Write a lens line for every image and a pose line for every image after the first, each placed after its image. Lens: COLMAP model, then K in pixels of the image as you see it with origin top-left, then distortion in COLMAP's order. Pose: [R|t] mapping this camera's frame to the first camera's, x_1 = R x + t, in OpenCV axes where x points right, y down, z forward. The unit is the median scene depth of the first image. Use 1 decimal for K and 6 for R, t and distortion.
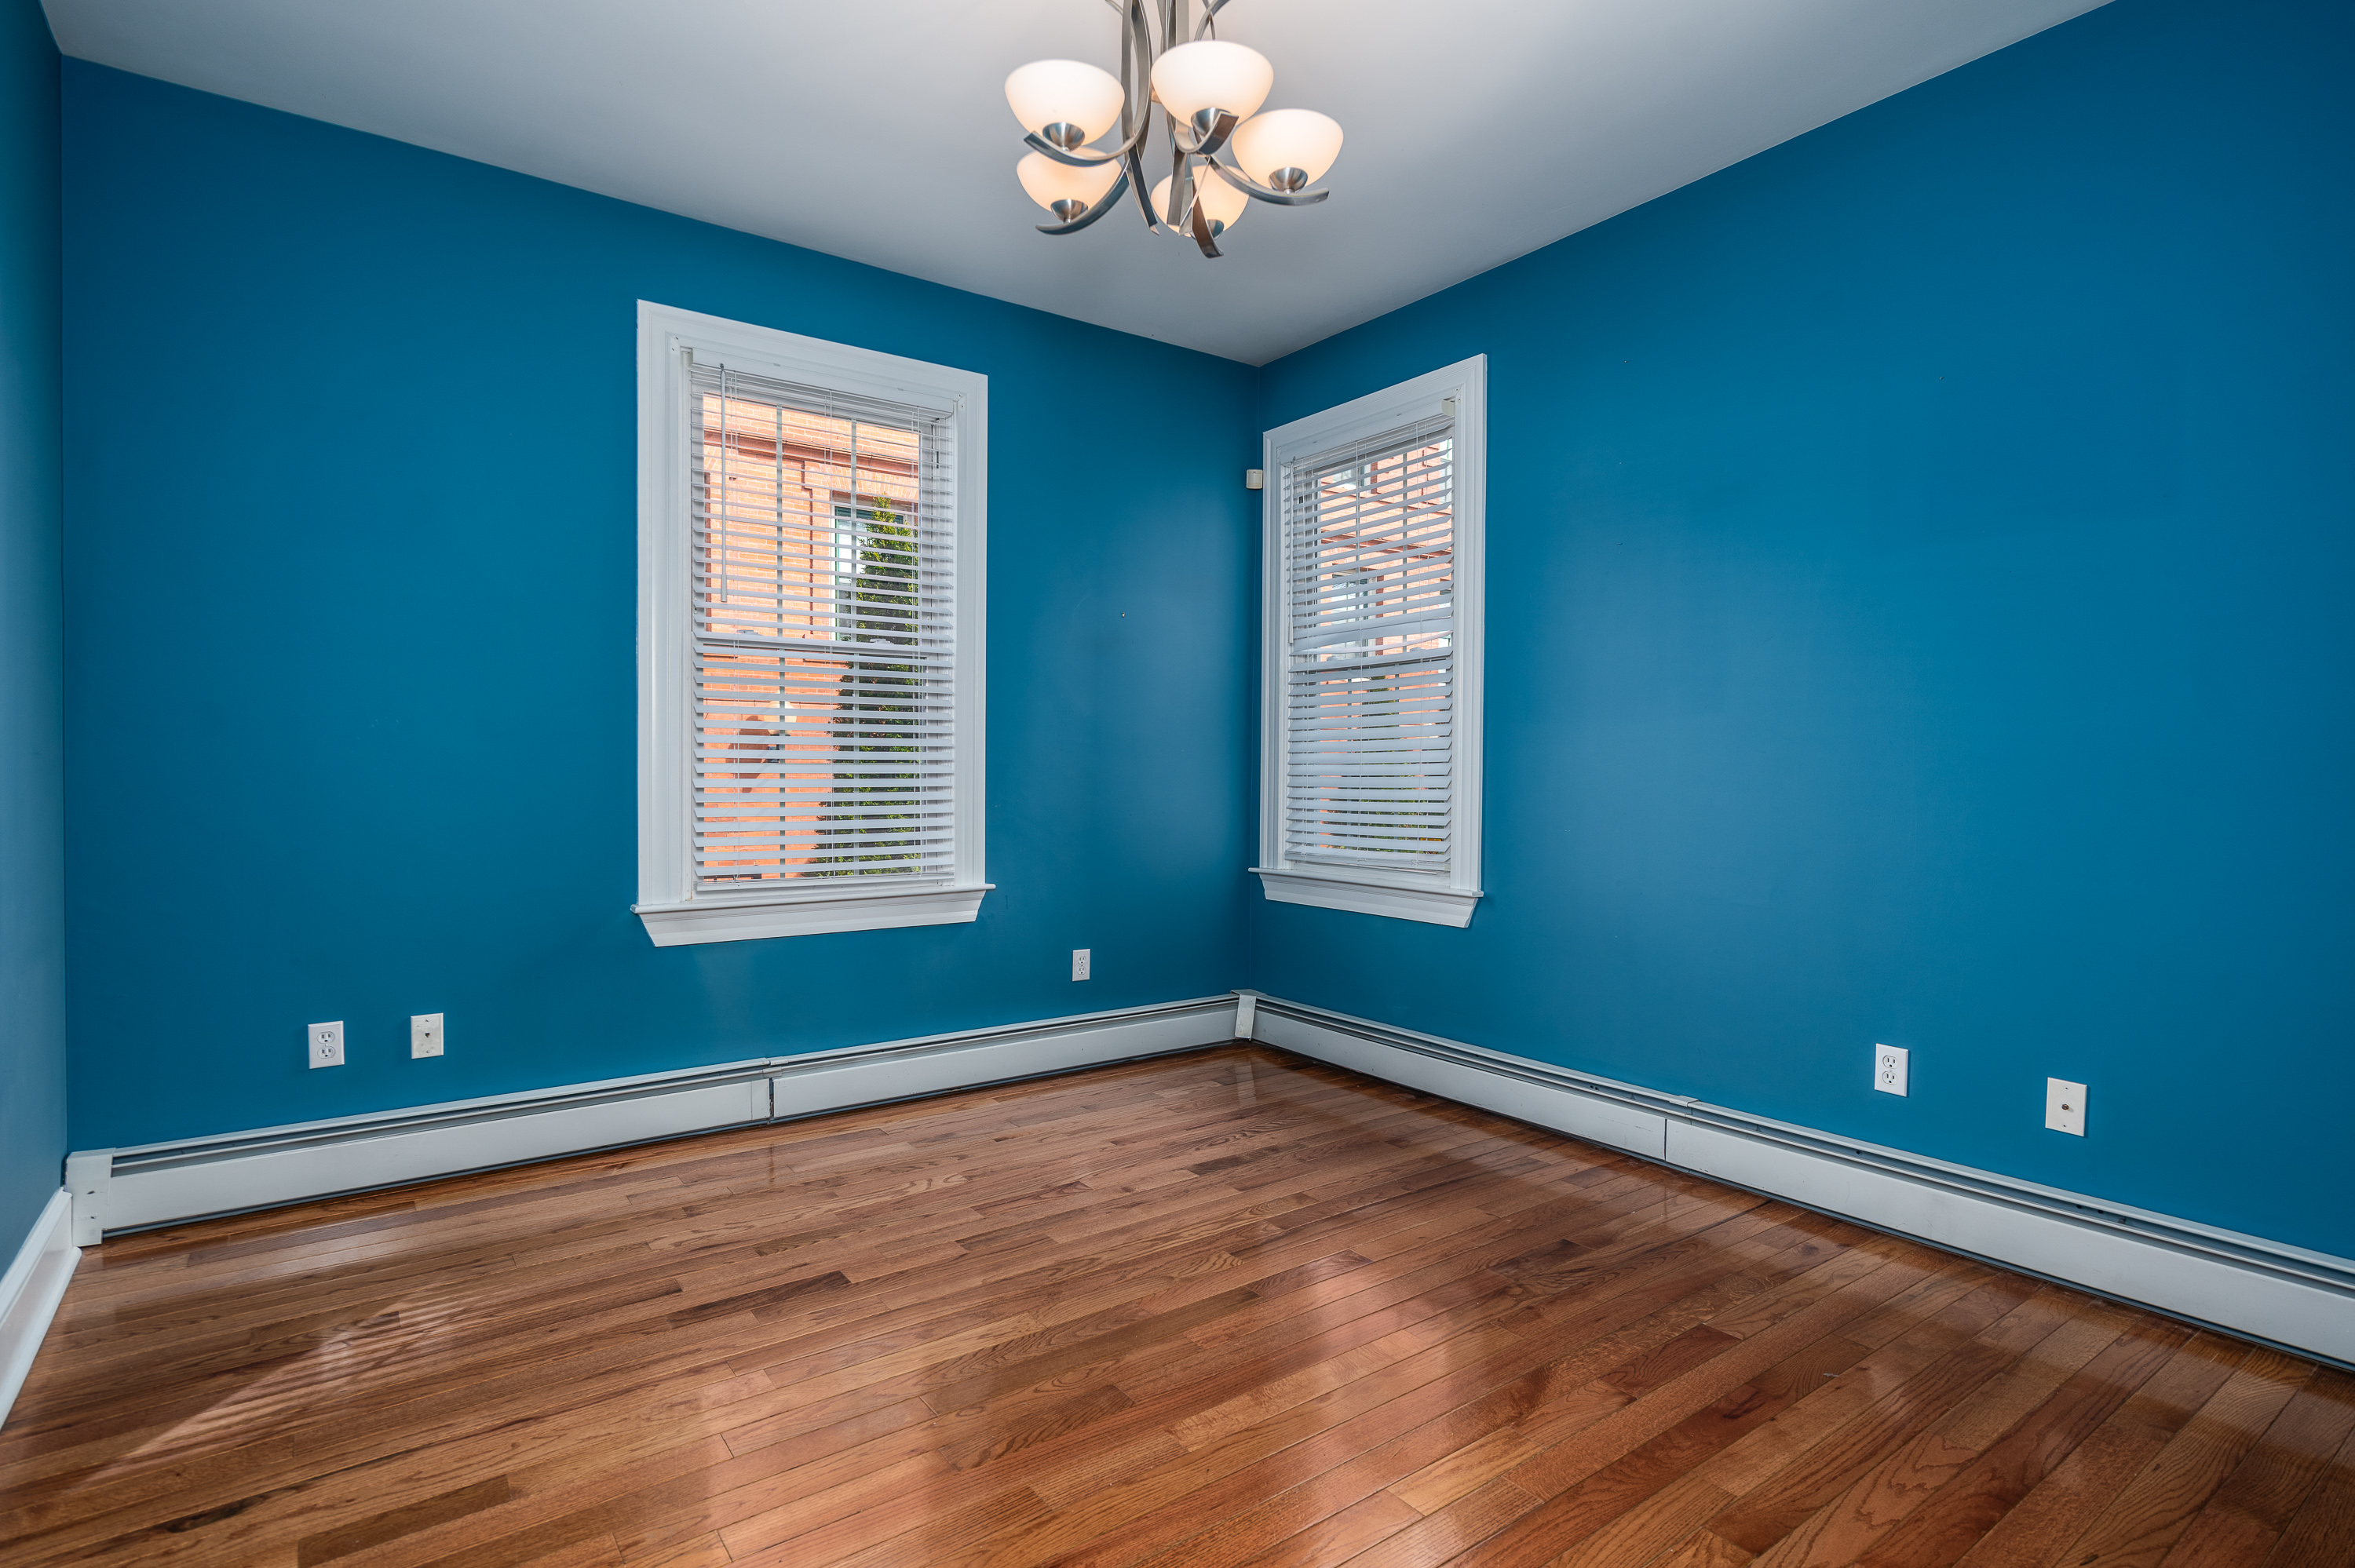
lens RADIAL K [[1152.6, 0, 1181.7], [0, 1152.6, 777.9], [0, 0, 1]] dist [0.002441, -0.000034]
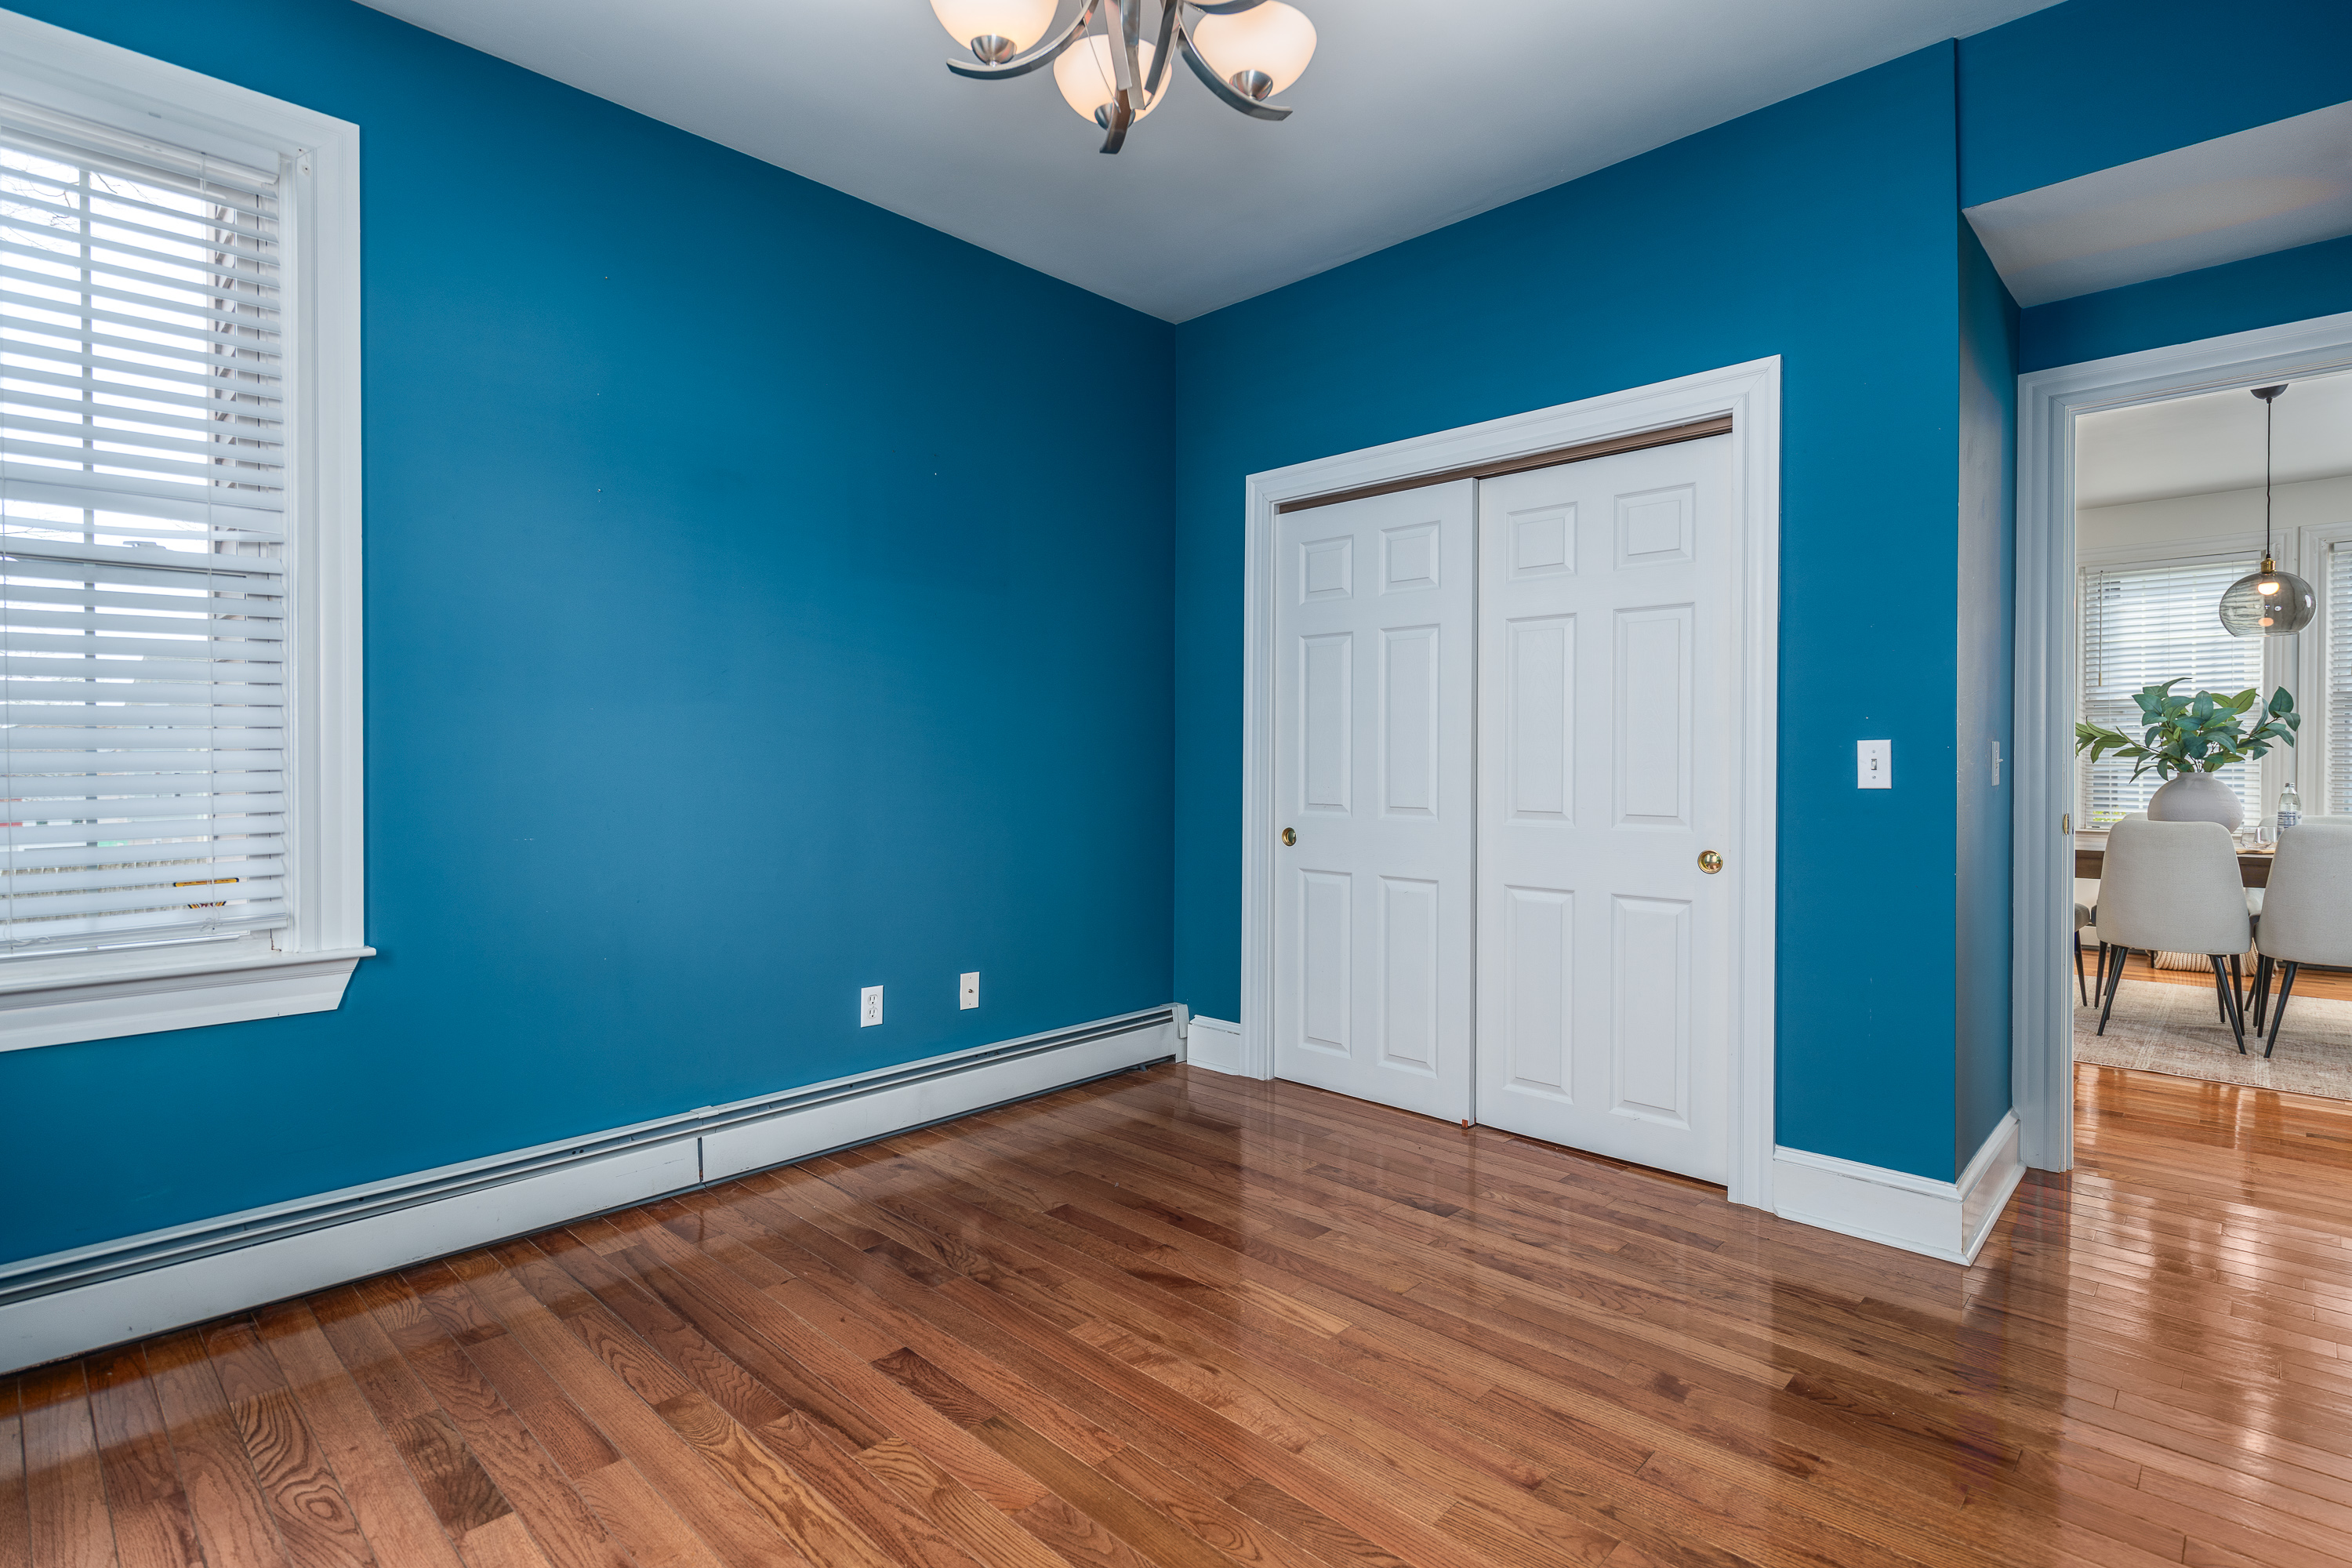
lens RADIAL K [[1151.3, 0, 1260.3], [0, 1151.3, 761.2], [0, 0, 1]] dist [0.002441, -0.000034]
pose [[-0.210517, -0.006442, 0.977569, -0.599210], [0.006828, 0.999944, 0.008059, -0.010856], [-0.977566, 0.008372, -0.210462, 0.781647]]
